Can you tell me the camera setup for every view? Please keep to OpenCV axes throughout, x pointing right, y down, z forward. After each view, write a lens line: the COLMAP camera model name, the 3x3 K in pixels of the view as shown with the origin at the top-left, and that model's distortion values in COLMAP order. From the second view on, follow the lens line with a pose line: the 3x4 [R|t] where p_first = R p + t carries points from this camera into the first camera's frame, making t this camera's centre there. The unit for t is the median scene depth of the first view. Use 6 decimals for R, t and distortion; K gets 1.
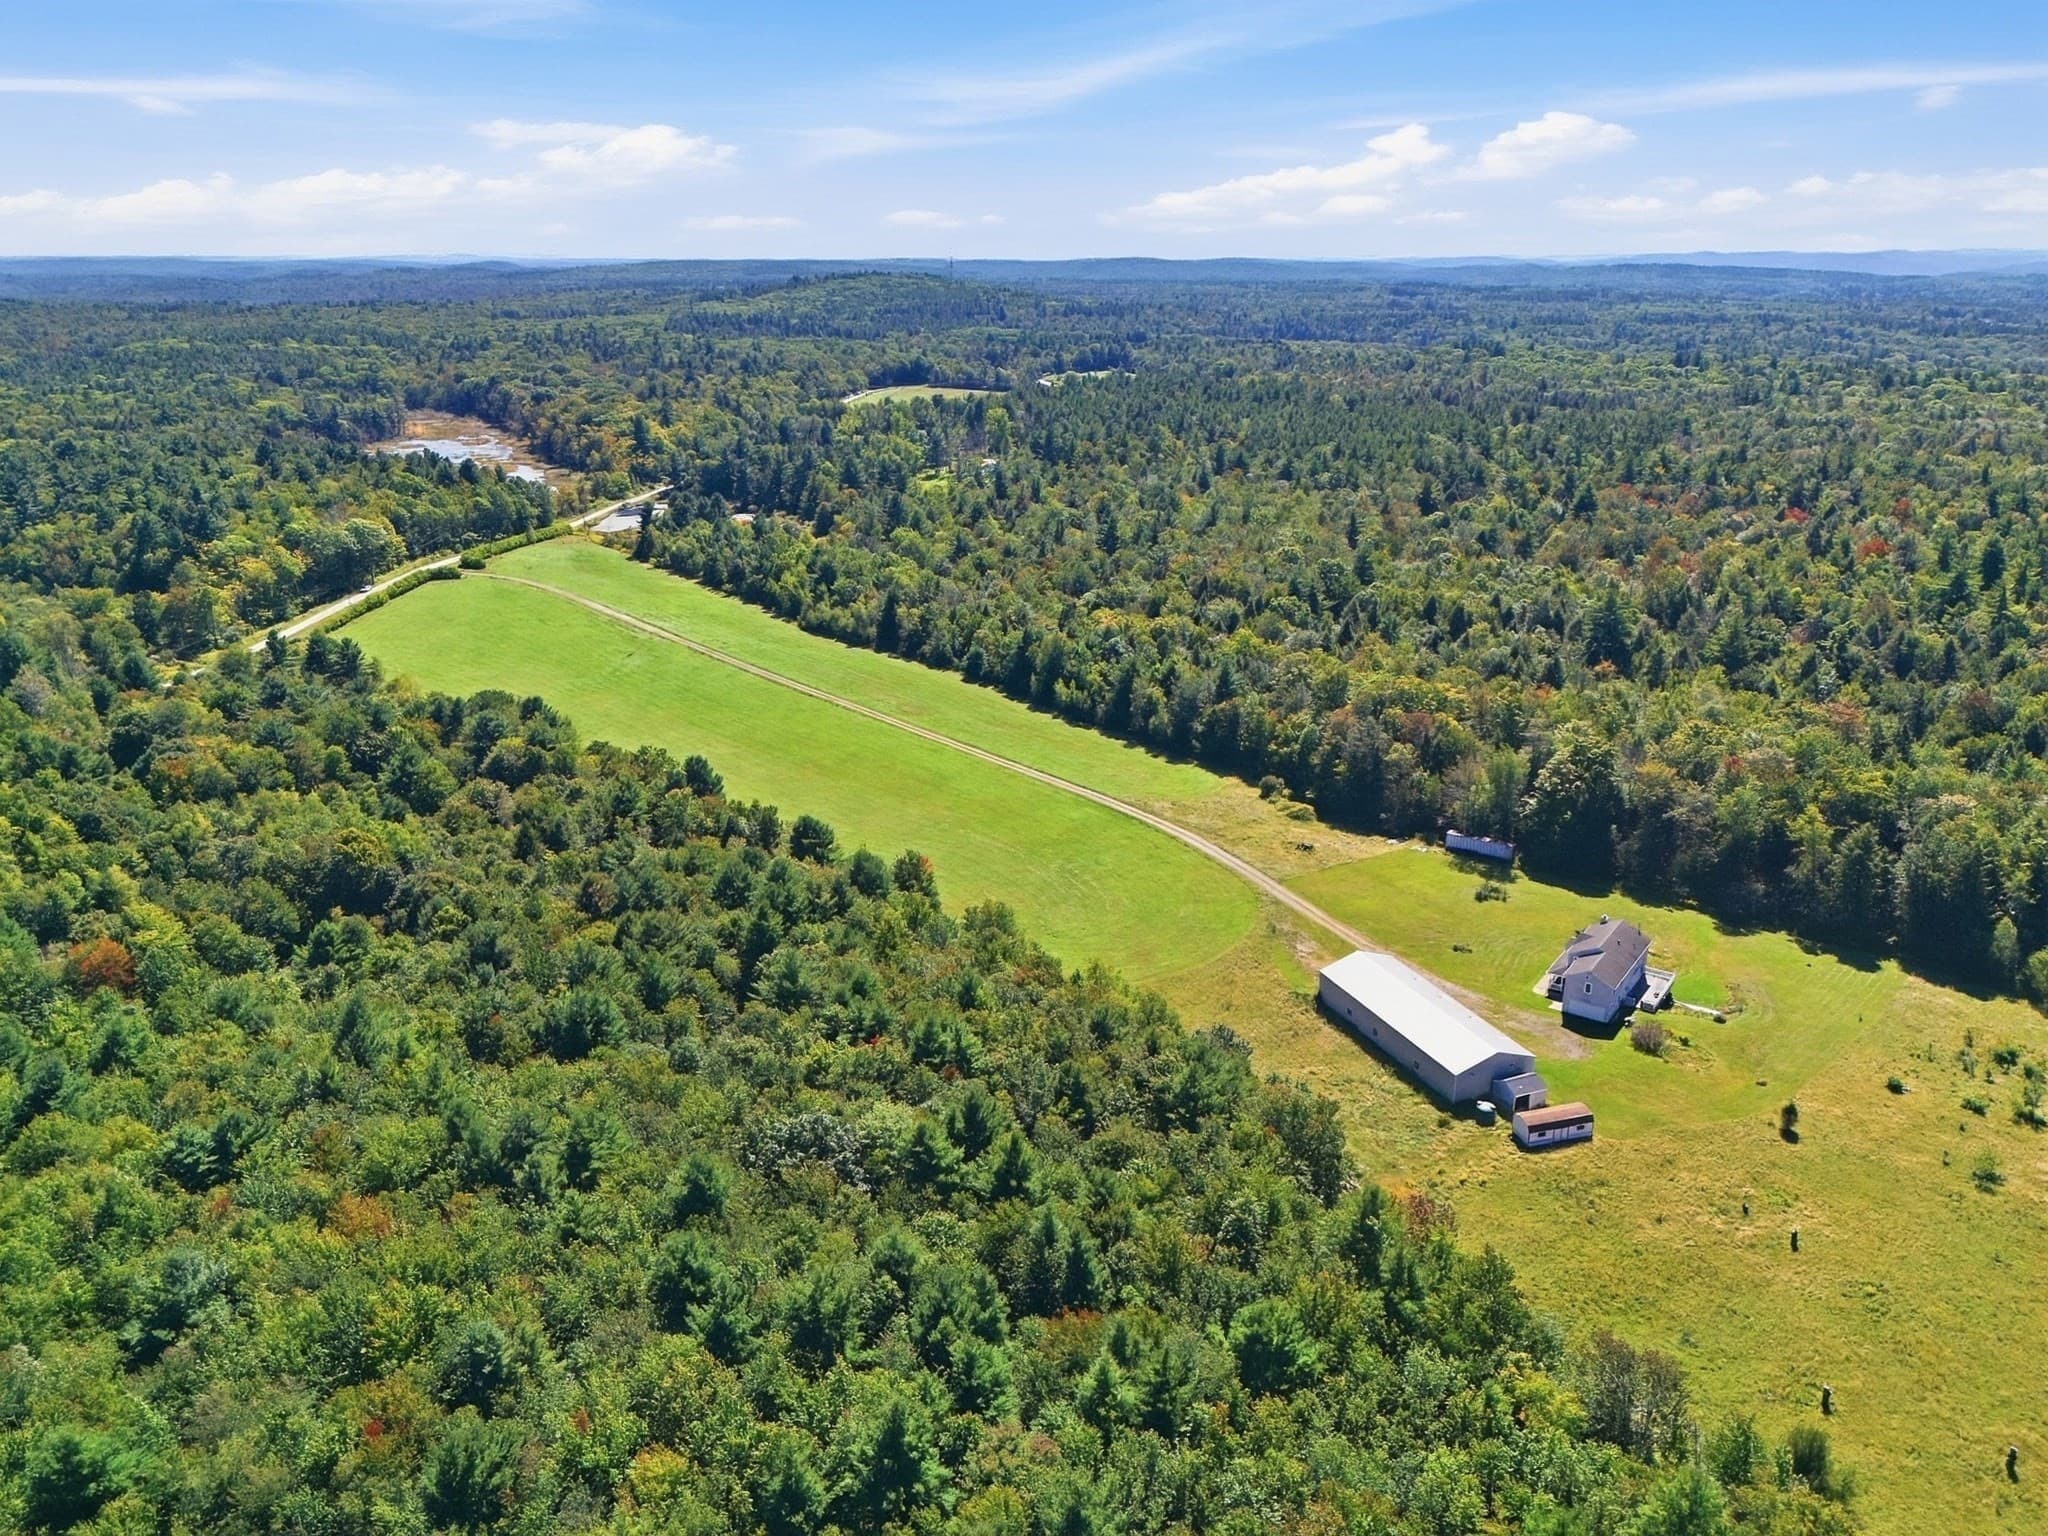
lens RADIAL K [[1497.2, 0, 1032.3], [0, 1497.2, 759.9], [0, 0, 1]] dist [0.081343, -0.074728]
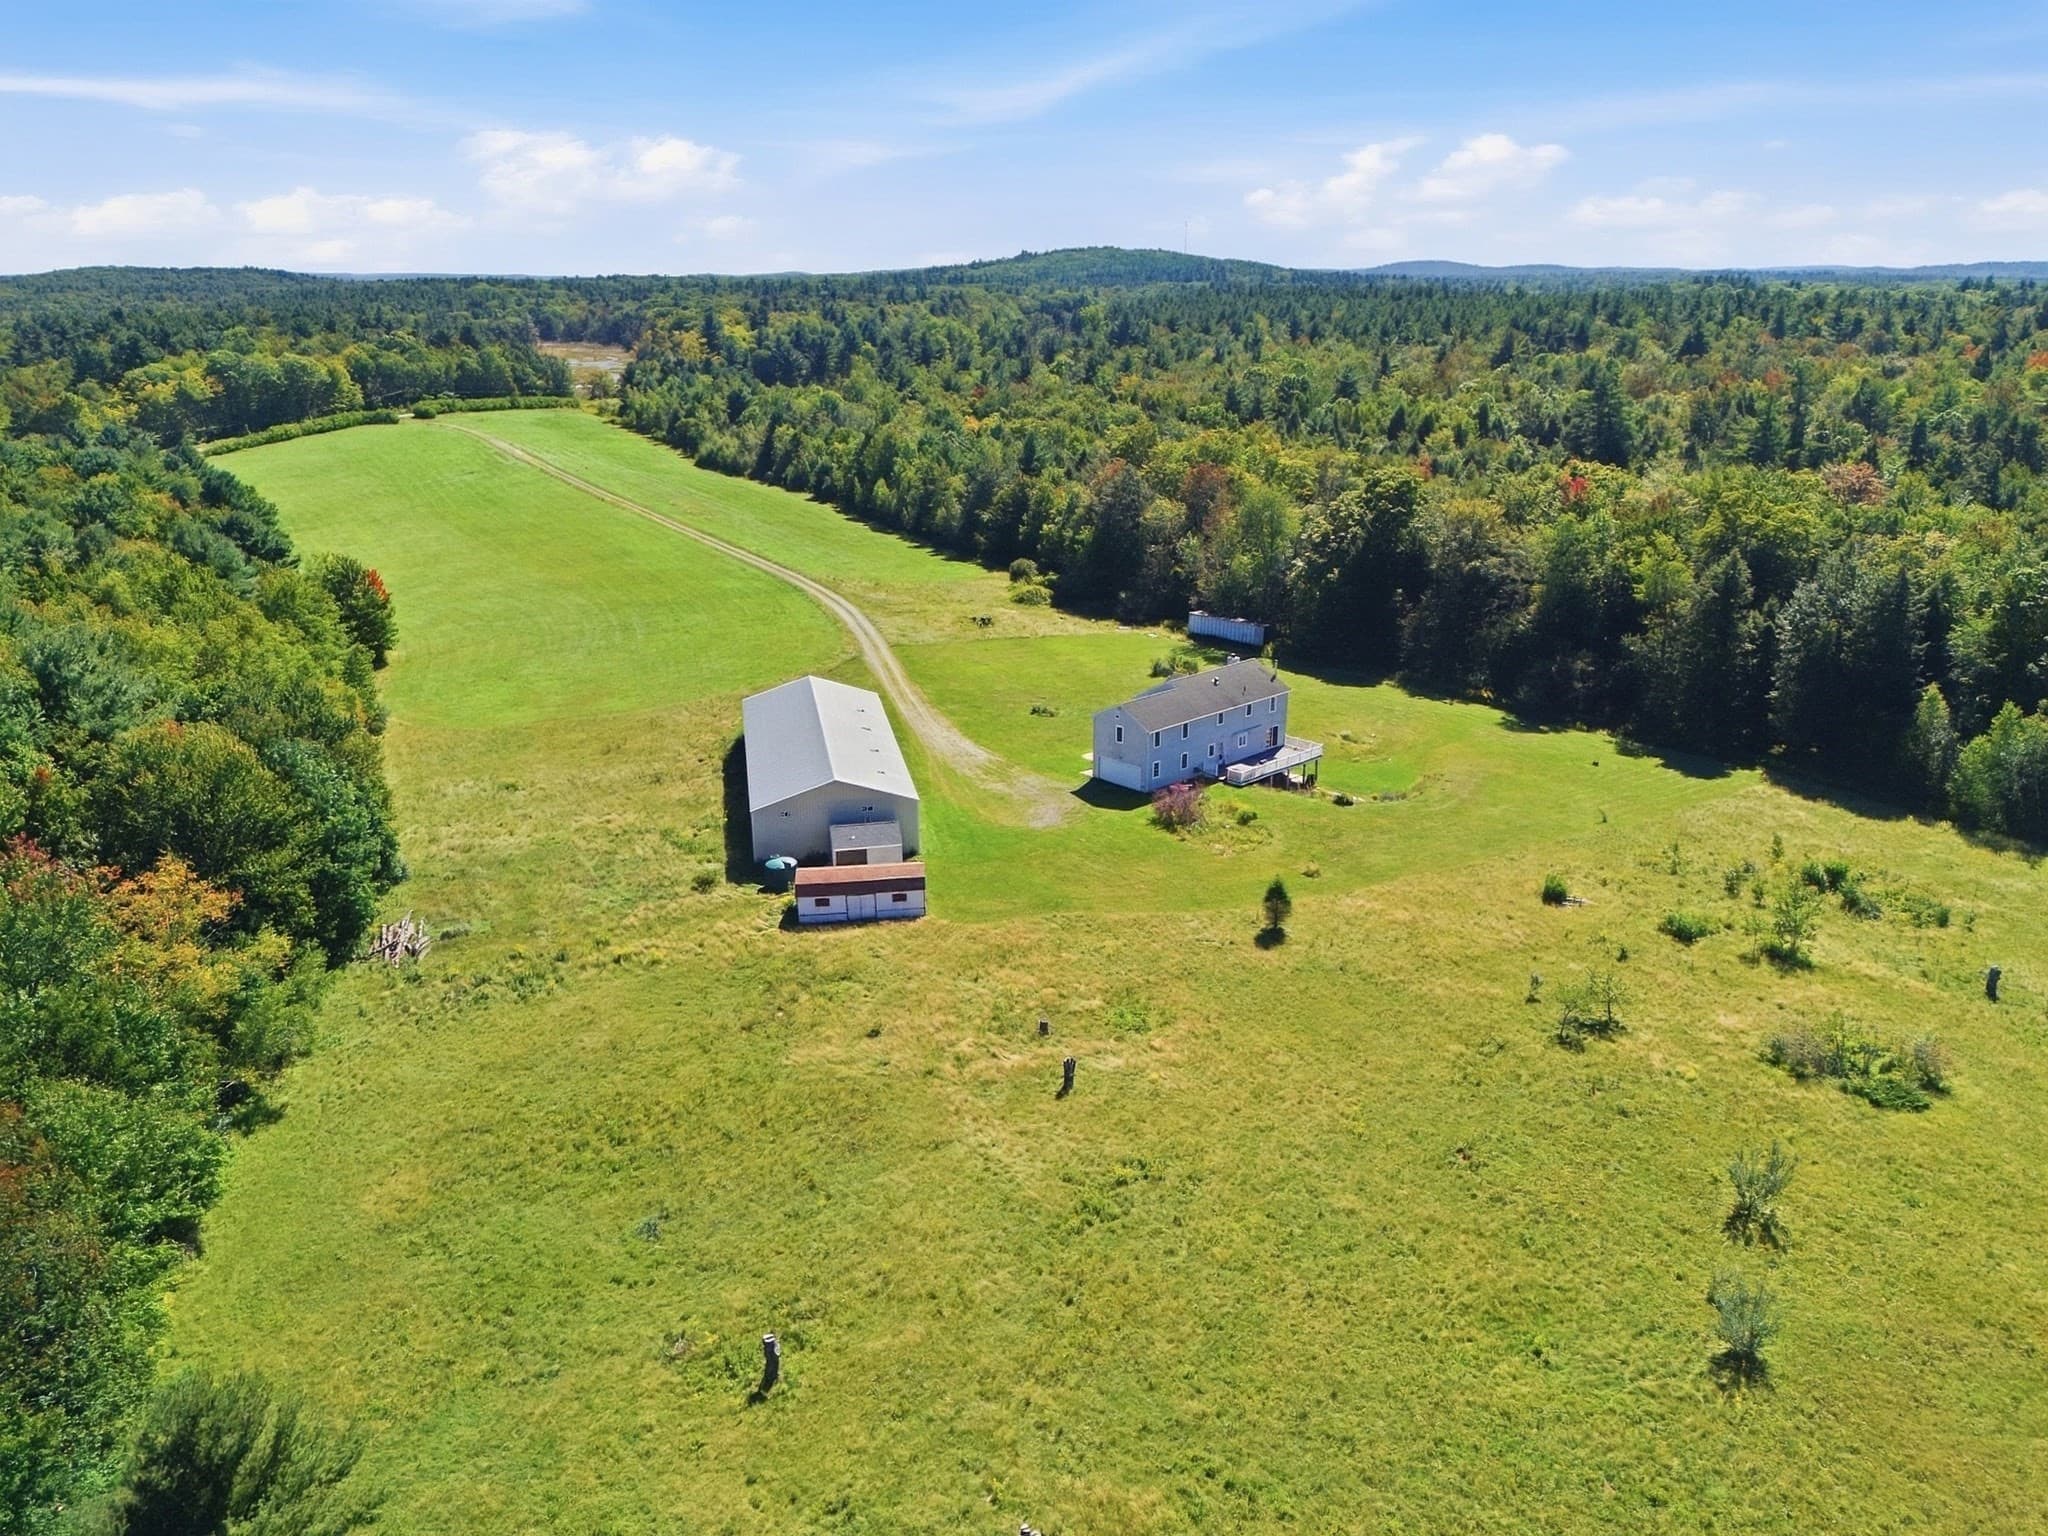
lens RADIAL K [[1497.2, 0, 1014.4], [0, 1497.2, 770.5], [0, 0, 1]] dist [0.081343, -0.074728]
pose [[0.980298, 0.052495, -0.190418, 0.333842], [-0.052477, 0.998609, 0.005142, 0.124200], [0.190423, 0.004952, 0.981690, 0.296743]]
